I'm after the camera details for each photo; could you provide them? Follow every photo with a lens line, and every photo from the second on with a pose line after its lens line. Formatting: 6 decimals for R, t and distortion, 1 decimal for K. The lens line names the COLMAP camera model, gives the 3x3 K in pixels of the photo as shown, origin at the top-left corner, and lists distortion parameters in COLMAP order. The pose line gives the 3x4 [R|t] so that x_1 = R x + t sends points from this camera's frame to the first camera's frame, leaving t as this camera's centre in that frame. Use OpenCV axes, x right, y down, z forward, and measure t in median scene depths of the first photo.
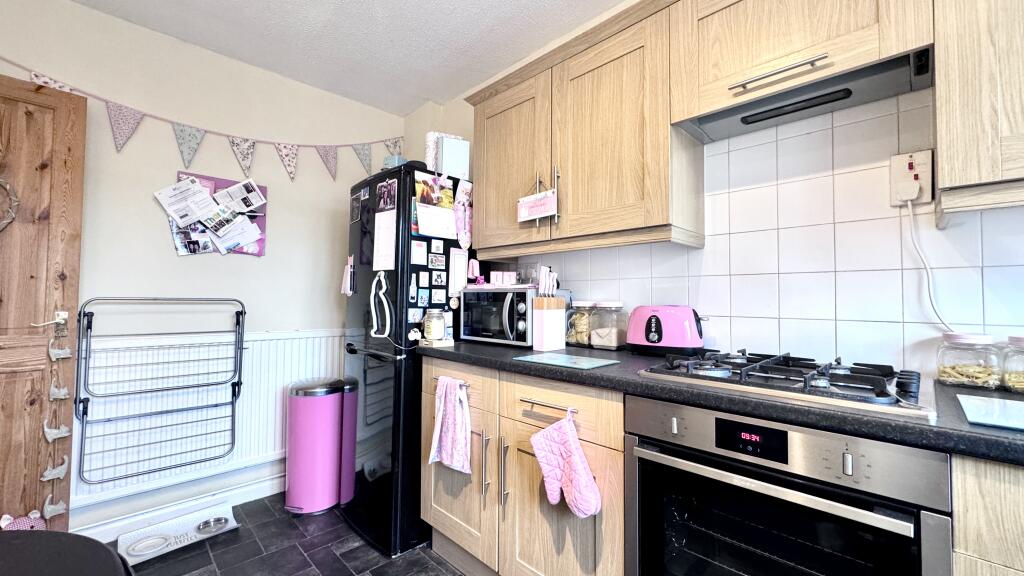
lens RADIAL K [[409.2, 0, 509.9], [0, 409.2, 286.7], [0, 0, 1]] dist [-0.003700, -0.000111]
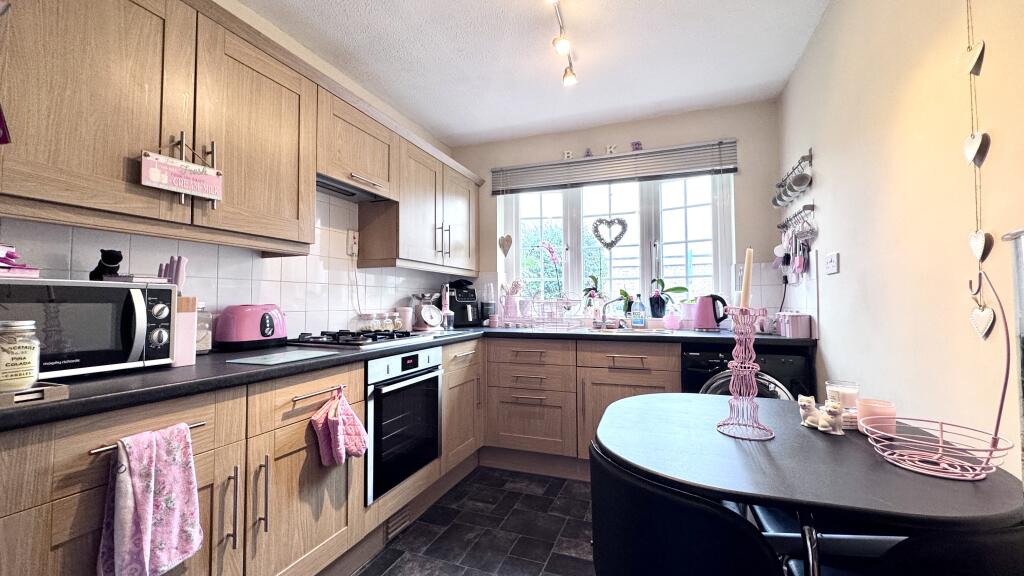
lens RADIAL K [[409.2, 0, 511.4], [0, 409.2, 286.8], [0, 0, 1]] dist [-0.003700, -0.000111]
pose [[-0.418678, 0.029558, 0.907654, -1.055257], [-0.028242, 0.998563, -0.045546, 0.029762], [-0.907695, -0.044703, -0.417242, 0.907894]]
